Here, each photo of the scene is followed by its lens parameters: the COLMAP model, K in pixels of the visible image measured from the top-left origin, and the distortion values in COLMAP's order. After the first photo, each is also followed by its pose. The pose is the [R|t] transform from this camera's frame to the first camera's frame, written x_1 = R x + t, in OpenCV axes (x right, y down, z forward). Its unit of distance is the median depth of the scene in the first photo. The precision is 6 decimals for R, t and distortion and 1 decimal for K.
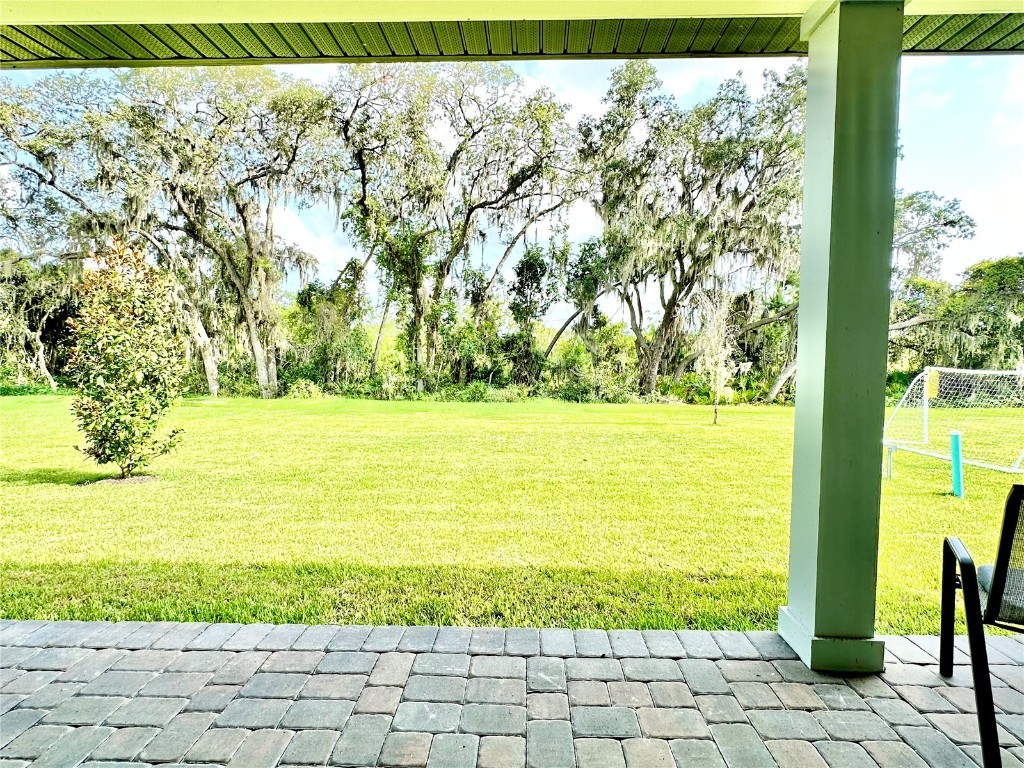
lens RADIAL K [[532.9, 0, 509.2], [0, 532.9, 387.0], [0, 0, 1]] dist [-0.002290, -0.000038]
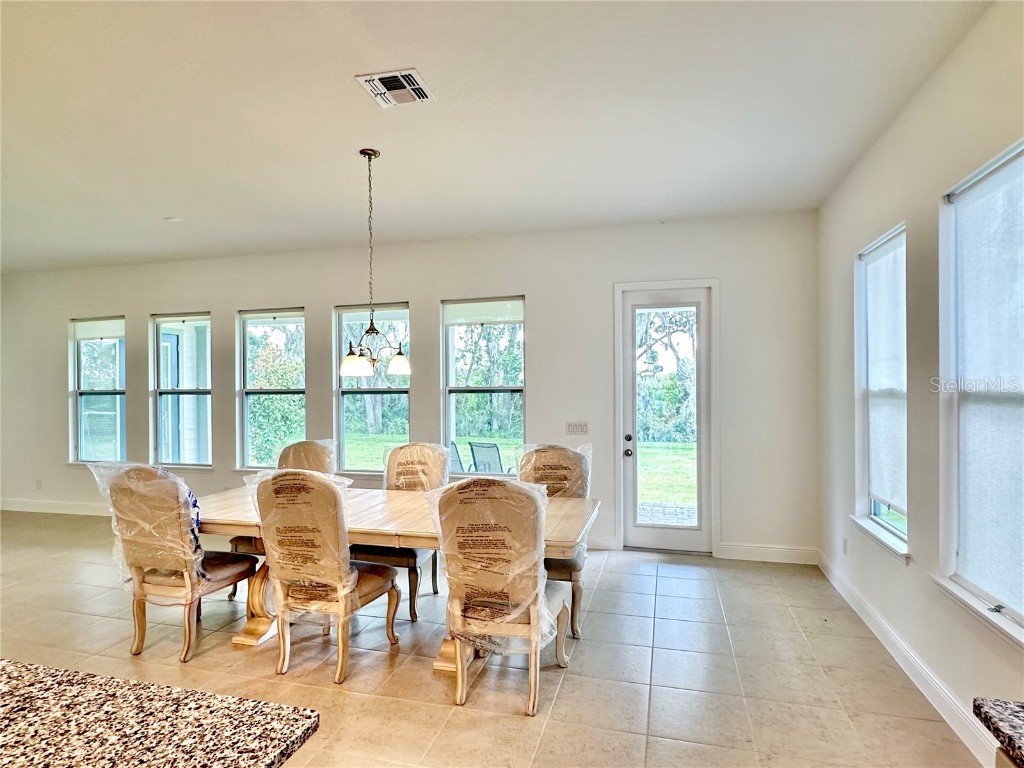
lens RADIAL K [[580.6, 0, 510.9], [0, 580.6, 389.0], [0, 0, 1]] dist [-0.004124, 0.003029]
pose [[0.973684, -0.006160, -0.227820, 0.152052], [-0.009203, 0.997756, -0.066312, 0.003289], [0.227718, 0.066664, 0.971443, -0.216101]]
